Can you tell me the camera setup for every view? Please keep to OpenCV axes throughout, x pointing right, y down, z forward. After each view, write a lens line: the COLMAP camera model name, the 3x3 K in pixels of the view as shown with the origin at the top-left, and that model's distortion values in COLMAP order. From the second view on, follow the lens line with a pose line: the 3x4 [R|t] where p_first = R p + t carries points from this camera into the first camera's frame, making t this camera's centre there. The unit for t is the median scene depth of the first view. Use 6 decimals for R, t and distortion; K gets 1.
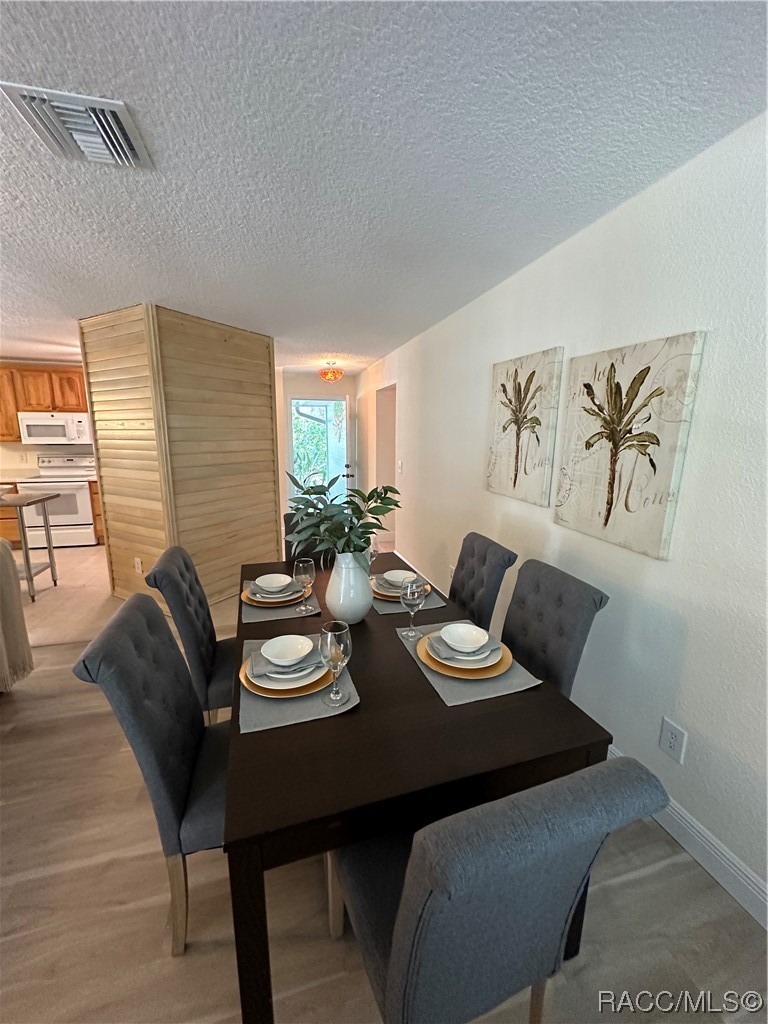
lens RADIAL K [[407.4, 0, 385.5], [0, 407.4, 512.5], [0, 0, 1]] dist [-0.003782, 0.000824]
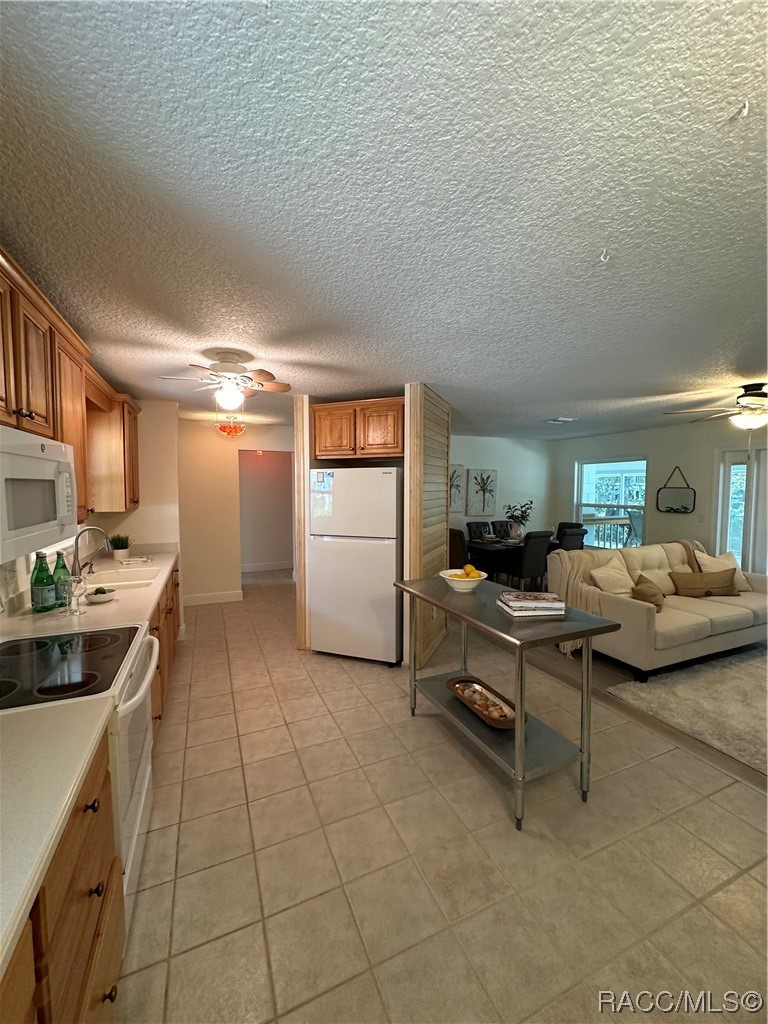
lens RADIAL K [[407.4, 0, 384.3], [0, 407.4, 511.6], [0, 0, 1]] dist [-0.003782, 0.000824]
pose [[-0.126433, -0.067660, 0.989665, -1.716514], [0.188616, 0.977831, 0.090947, -0.268831], [-0.973878, 0.198165, -0.110868, 1.236036]]
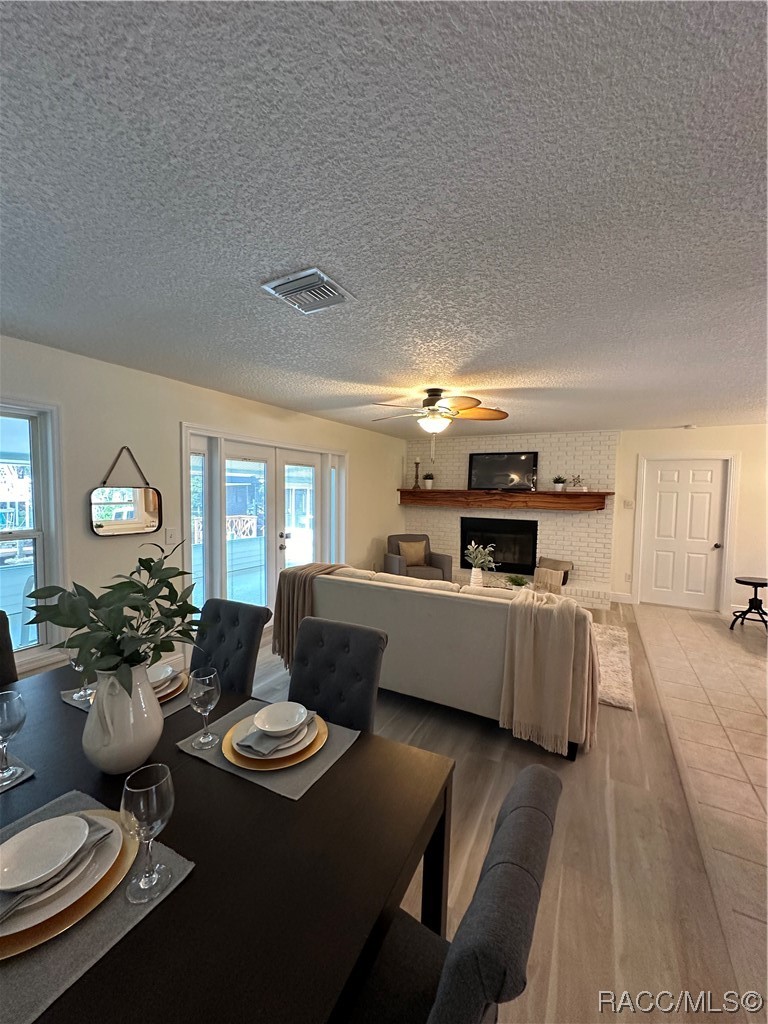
lens RADIAL K [[407.4, 0, 384.7], [0, 407.4, 512.6], [0, 0, 1]] dist [-0.003782, 0.000824]
pose [[-0.695719, 0.023389, -0.717933, 0.041235], [-0.154280, 0.971279, 0.181148, -0.175078], [0.701550, 0.236791, -0.672129, 0.839851]]
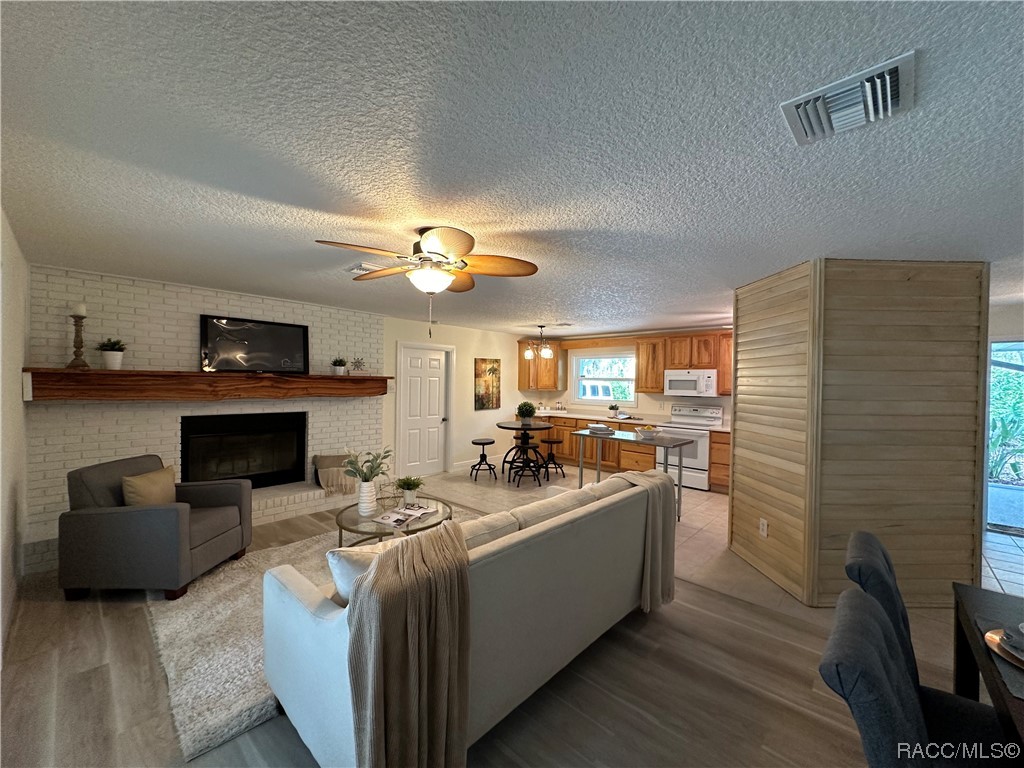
lens RADIAL K [[407.4, 0, 512.5], [0, 407.4, 384.1], [0, 0, 1]] dist [-0.003782, 0.000824]
pose [[0.514800, 0.008276, -0.857270, -0.105851], [-0.175370, 0.979825, -0.095852, -0.002379], [0.839182, 0.199684, 0.505866, -0.031260]]
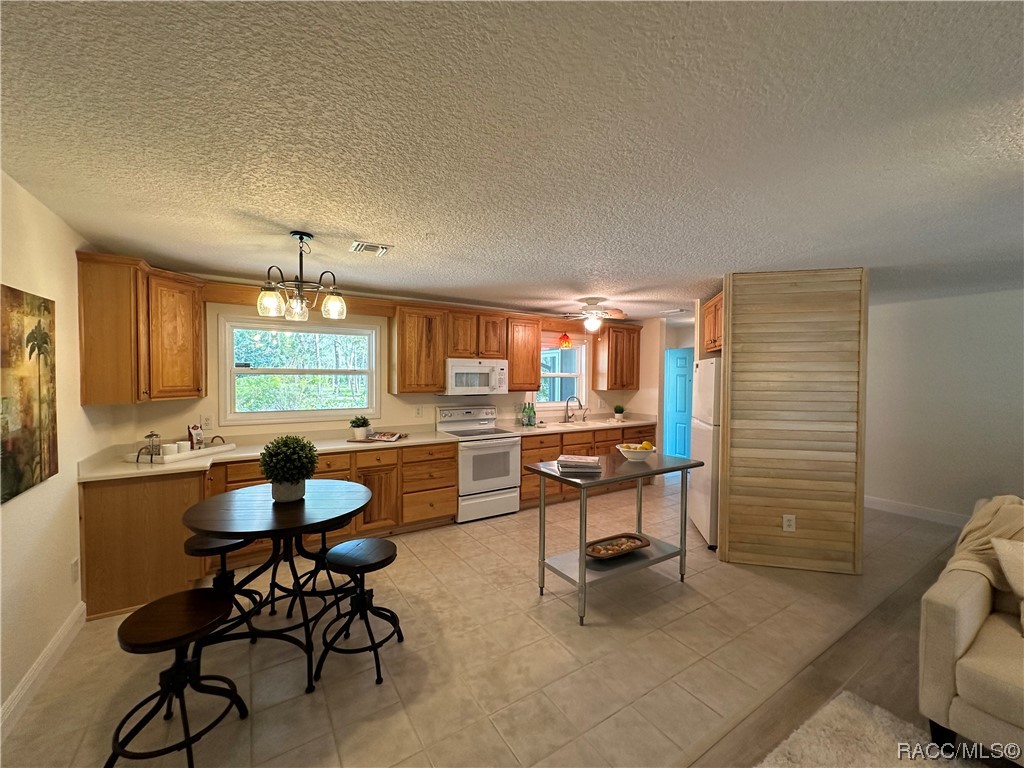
lens RADIAL K [[407.4, 0, 510.6], [0, 407.4, 384.3], [0, 0, 1]] dist [-0.003782, 0.000824]
pose [[0.959352, -0.007507, 0.282113, -1.530886], [0.055327, 0.985251, -0.161926, -0.070688], [-0.276736, 0.170952, 0.945618, 0.243018]]
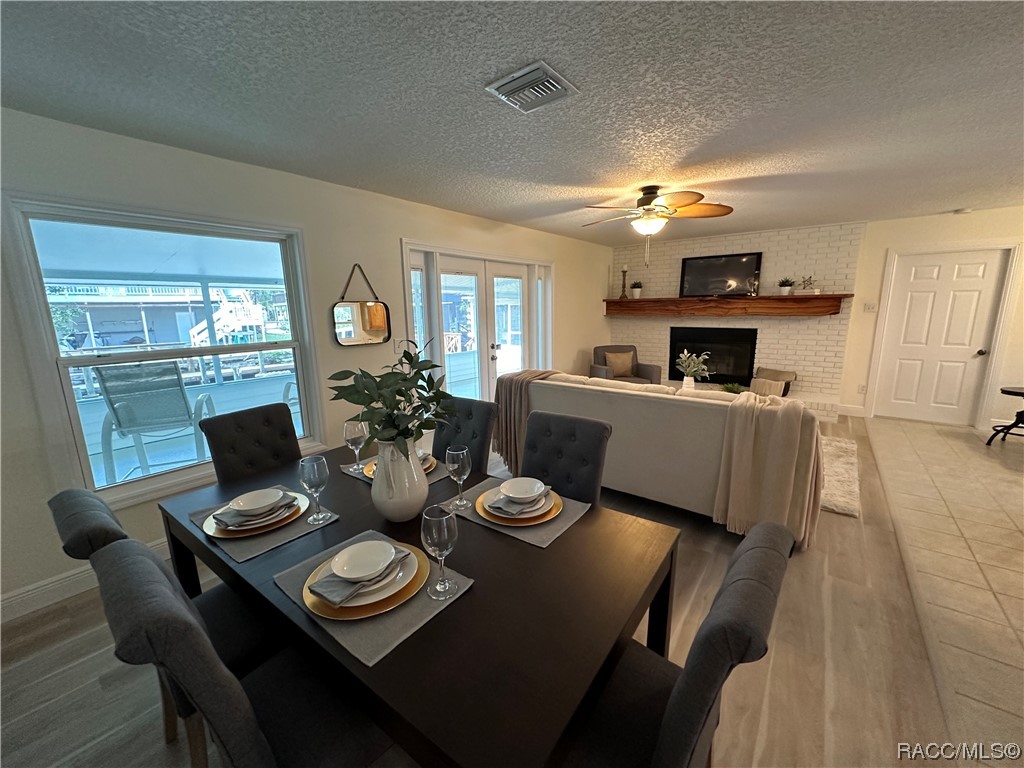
lens RADIAL K [[407.4, 0, 513.1], [0, 407.4, 384.9], [0, 0, 1]] dist [-0.003782, 0.000824]
pose [[-0.806238, 0.119176, -0.579463, 0.090632], [-0.100109, 0.937889, 0.332179, -0.156846], [0.583059, 0.325825, -0.744231, 0.848281]]
